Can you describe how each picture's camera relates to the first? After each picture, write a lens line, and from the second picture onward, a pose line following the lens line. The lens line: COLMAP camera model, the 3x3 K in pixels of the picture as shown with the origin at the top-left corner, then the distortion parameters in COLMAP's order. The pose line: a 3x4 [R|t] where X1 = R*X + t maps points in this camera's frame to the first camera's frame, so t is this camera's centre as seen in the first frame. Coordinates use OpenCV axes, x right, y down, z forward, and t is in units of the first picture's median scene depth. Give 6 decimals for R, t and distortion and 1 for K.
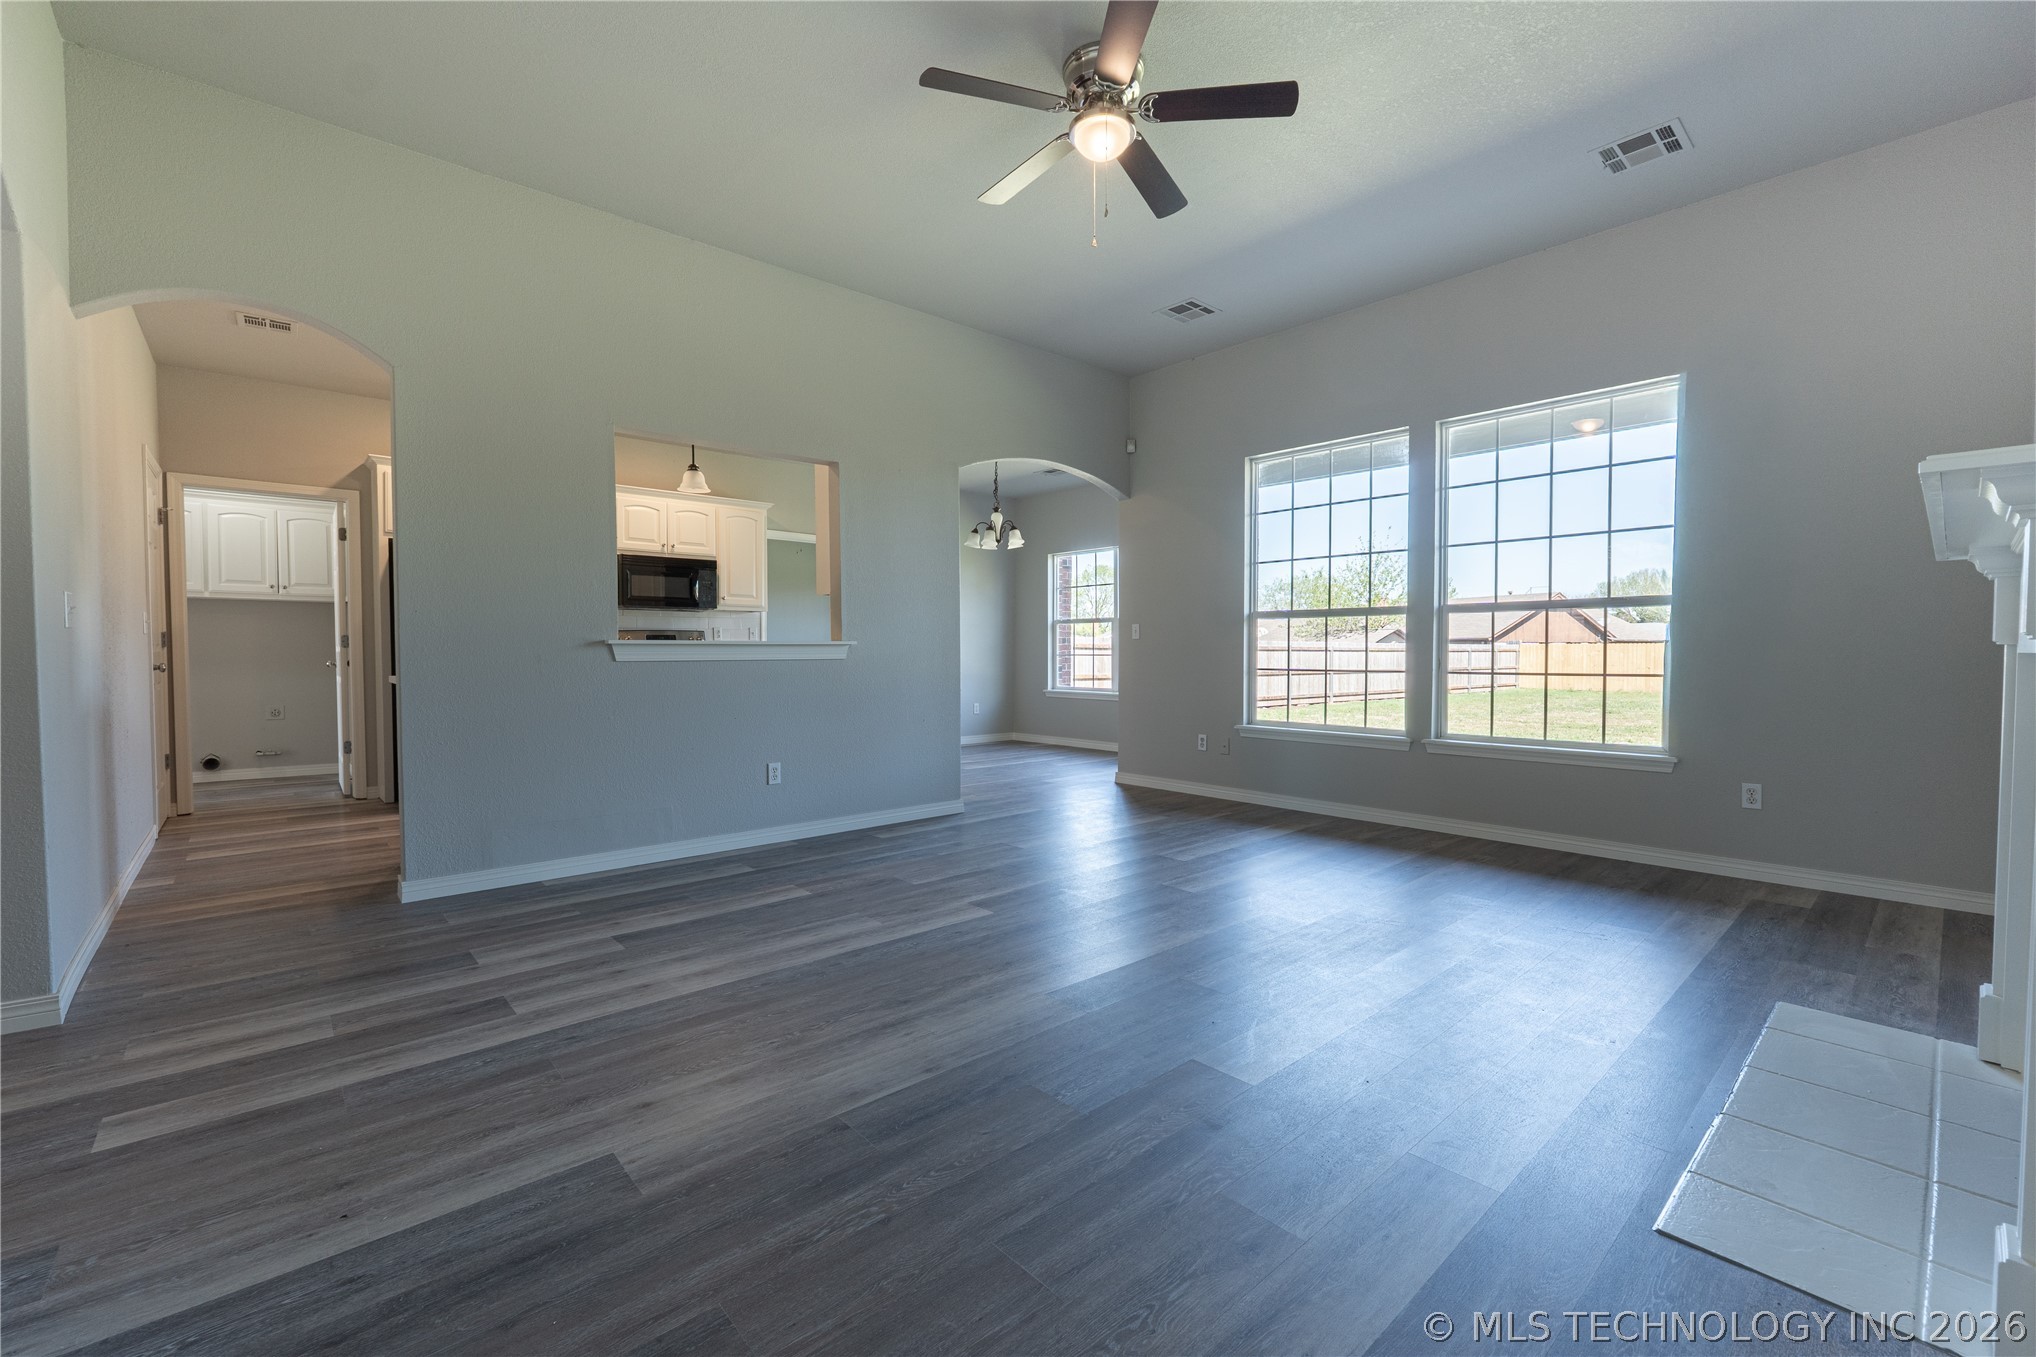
lens RADIAL K [[852.9, 0, 997.4], [0, 852.9, 681.4], [0, 0, 1]] dist [-0.001657, -0.000414]
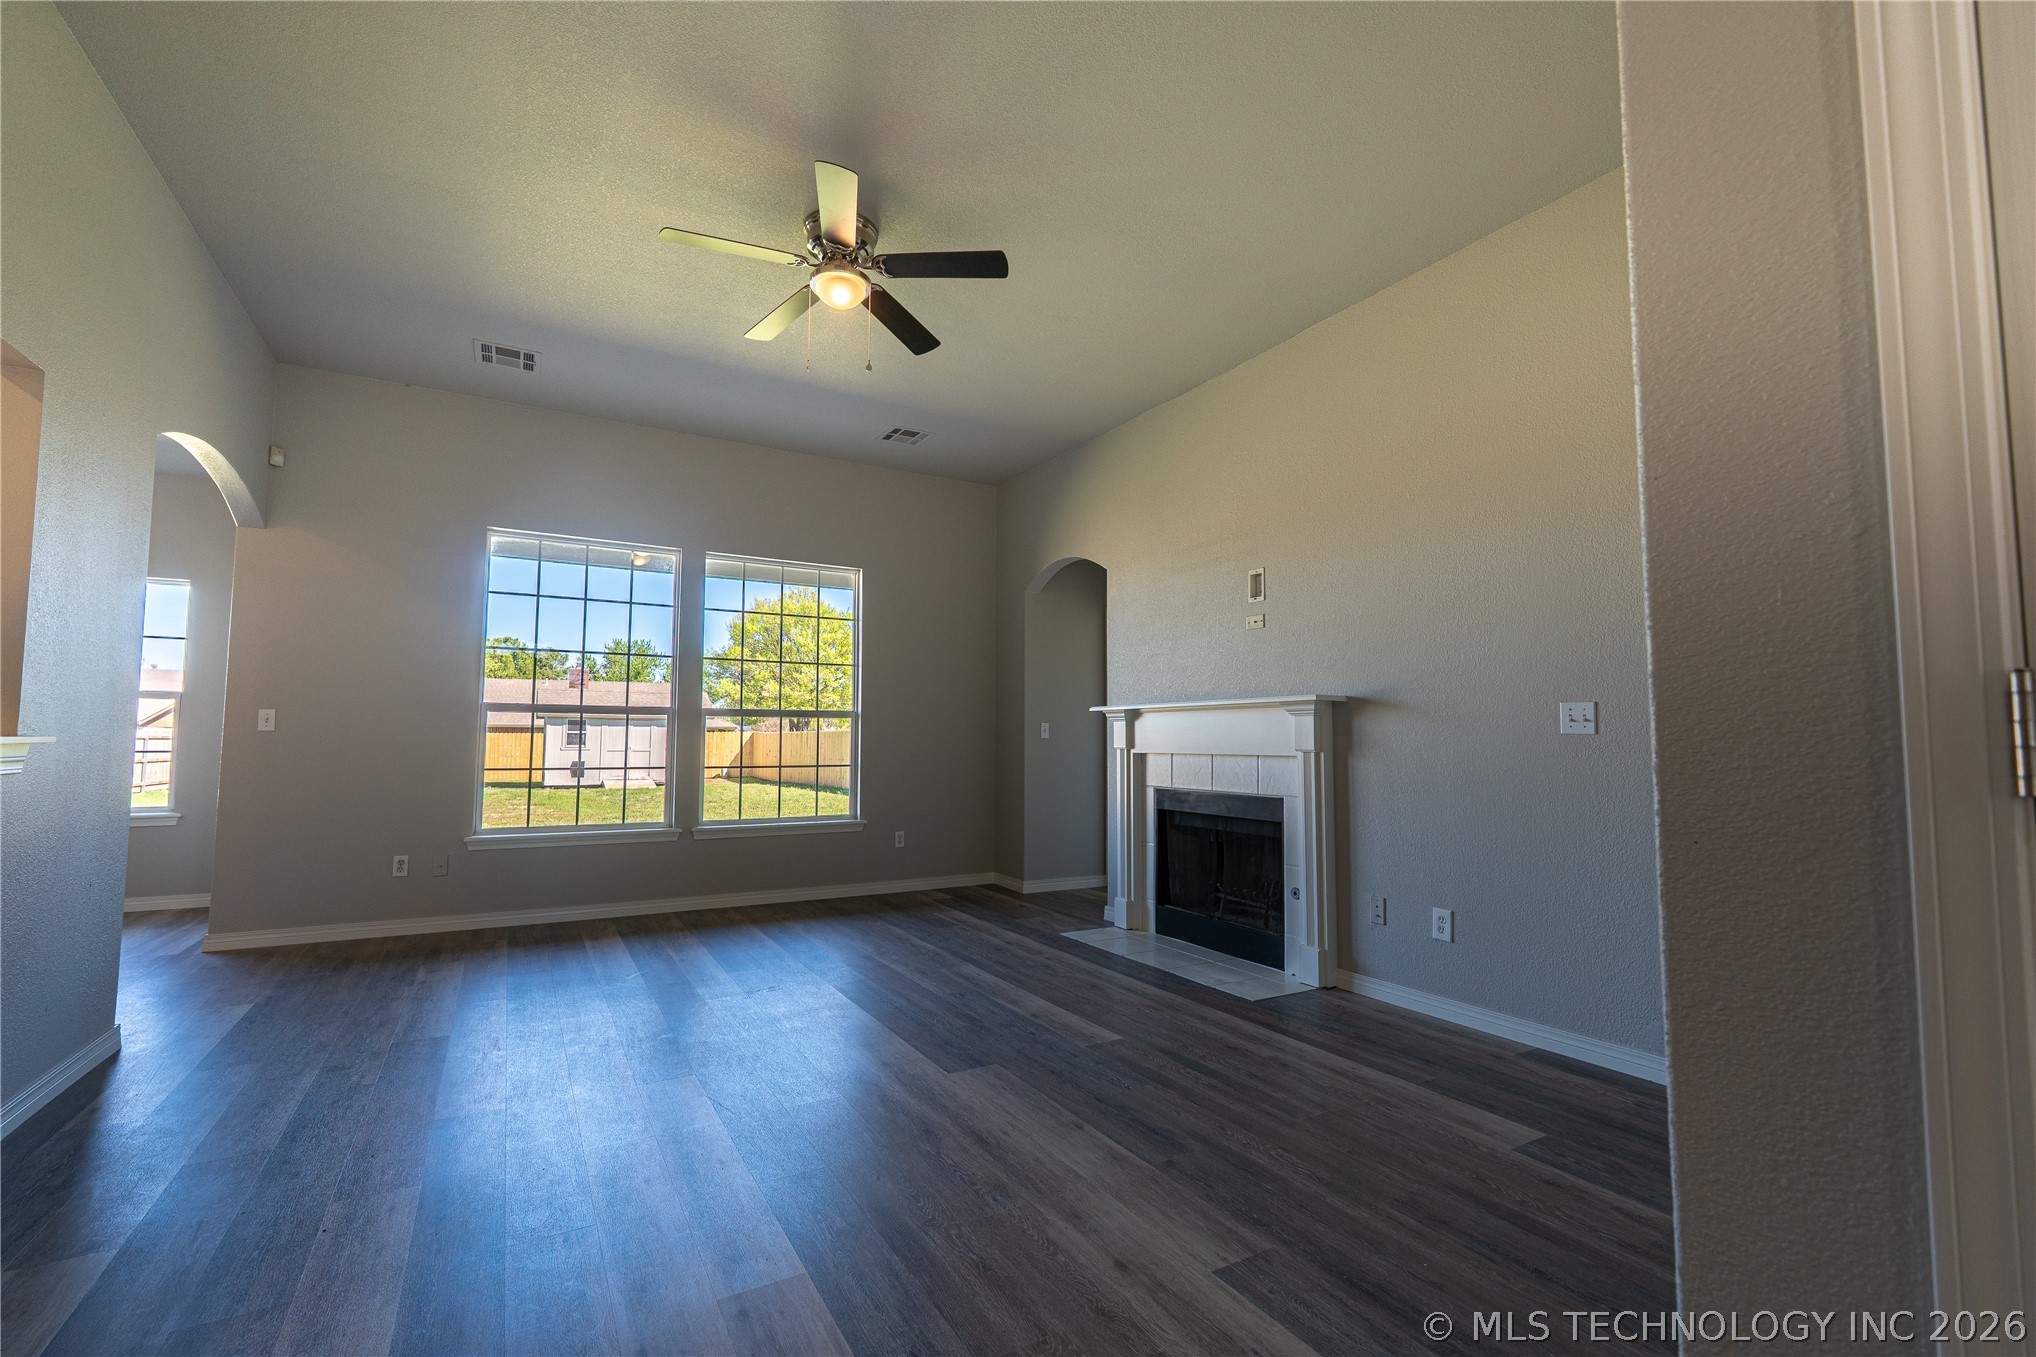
lens RADIAL K [[879.5, 0, 1018.0], [0, 879.5, 678.5], [0, 0, 1]] dist [-0.012783, -0.000203]
pose [[0.177014, 0.071524, 0.981606, -0.829204], [0.031505, 0.996433, -0.078286, -0.034590], [-0.983704, 0.044783, 0.174129, 0.545162]]
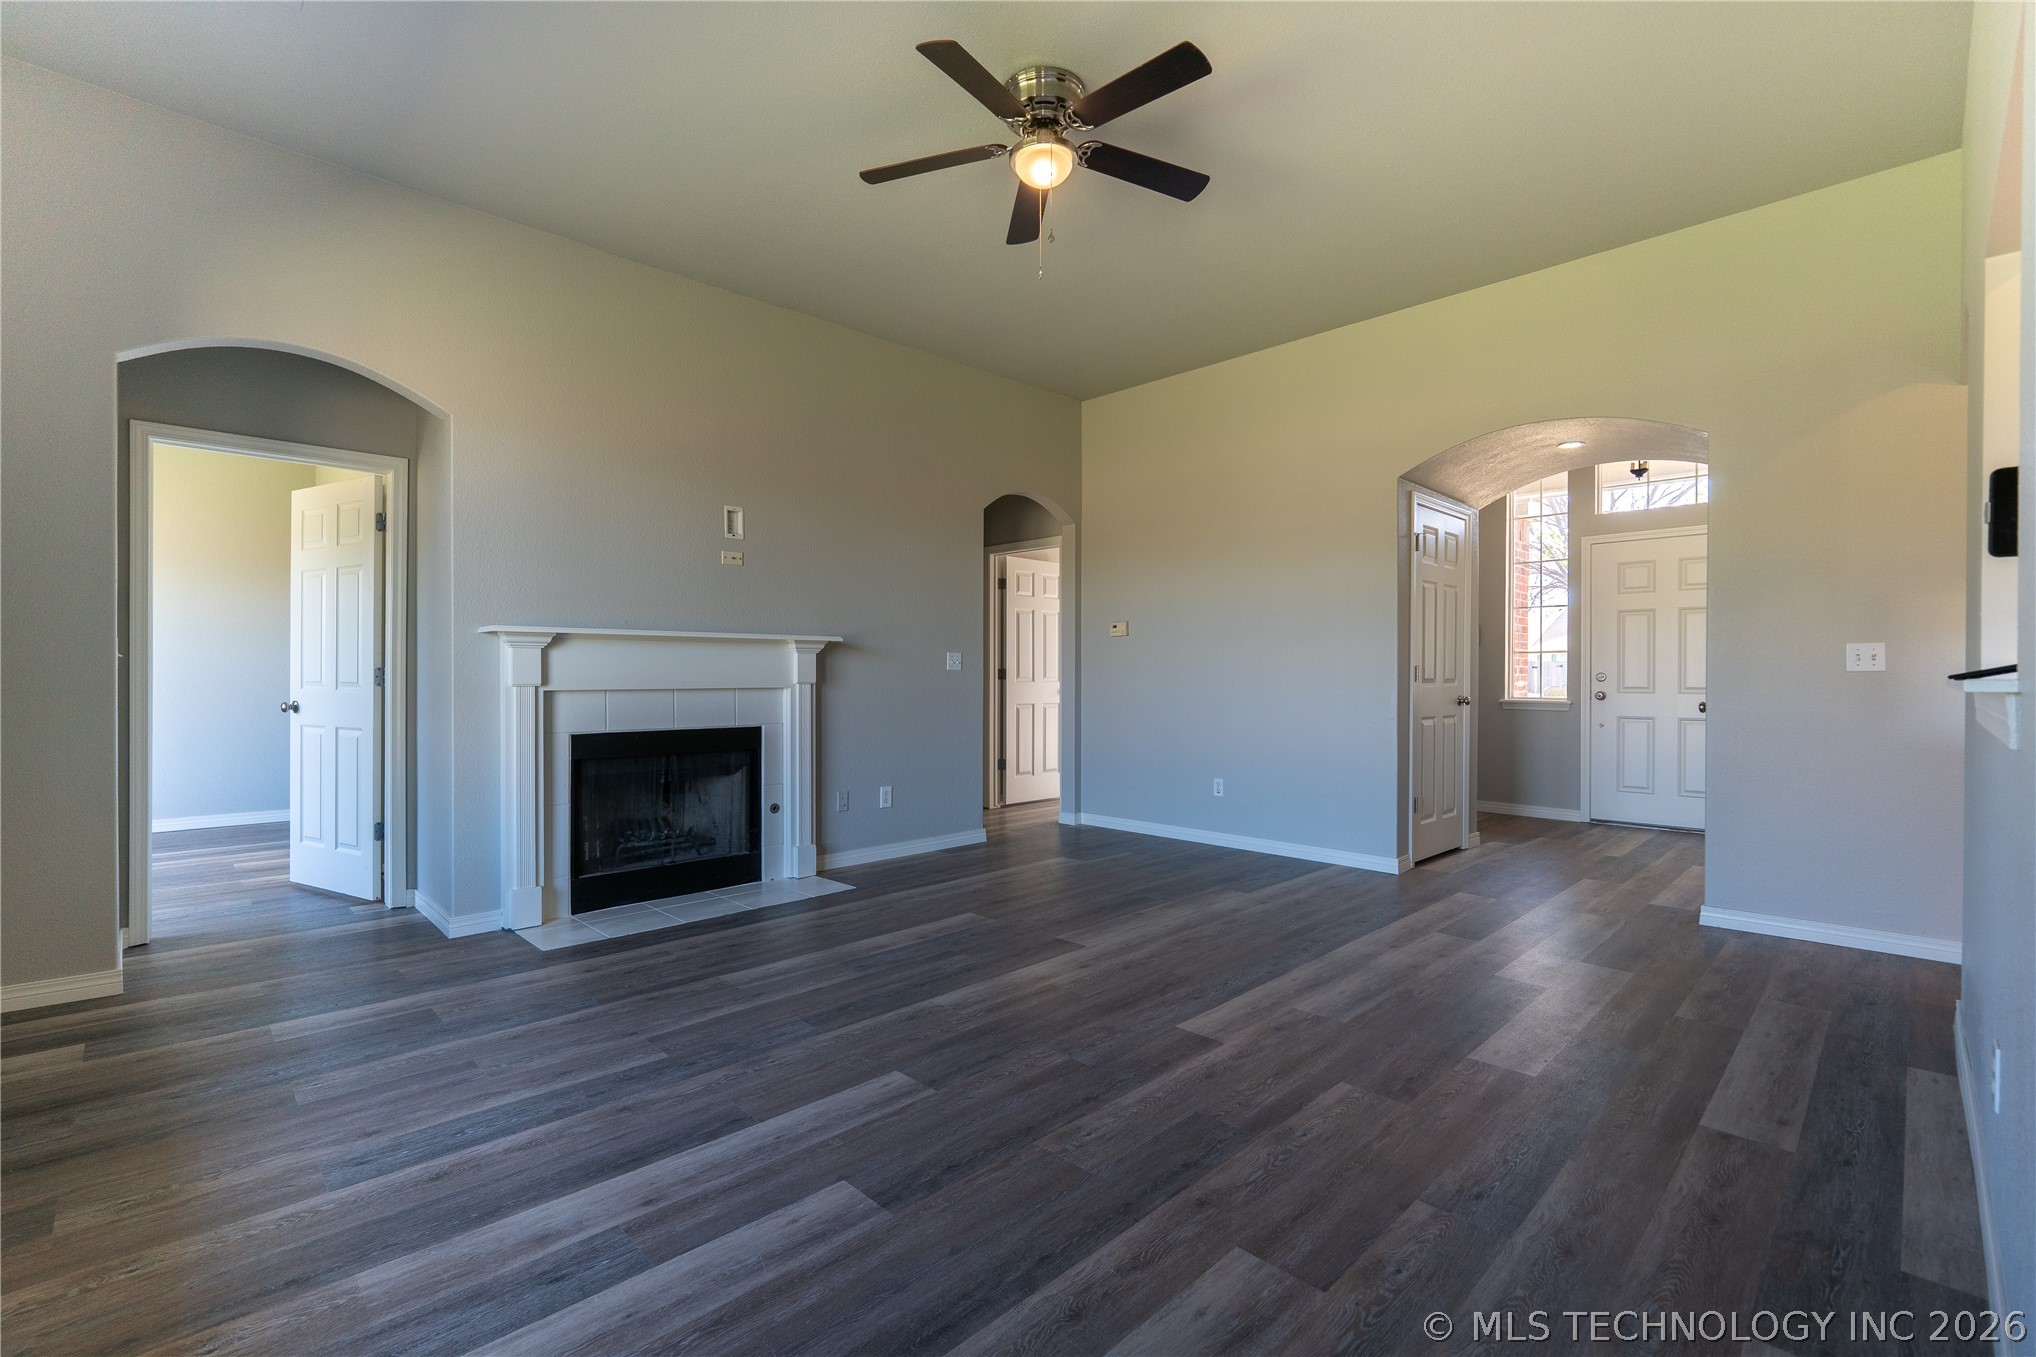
lens RADIAL K [[879.5, 0, 1018.0], [0, 879.5, 678.5], [0, 0, 1]] dist [-0.012783, -0.000203]
pose [[-0.997387, 0.000748, -0.072236, 0.206757], [-0.002278, 0.999124, 0.041791, -0.086931], [0.072204, 0.041847, -0.996512, 1.838776]]
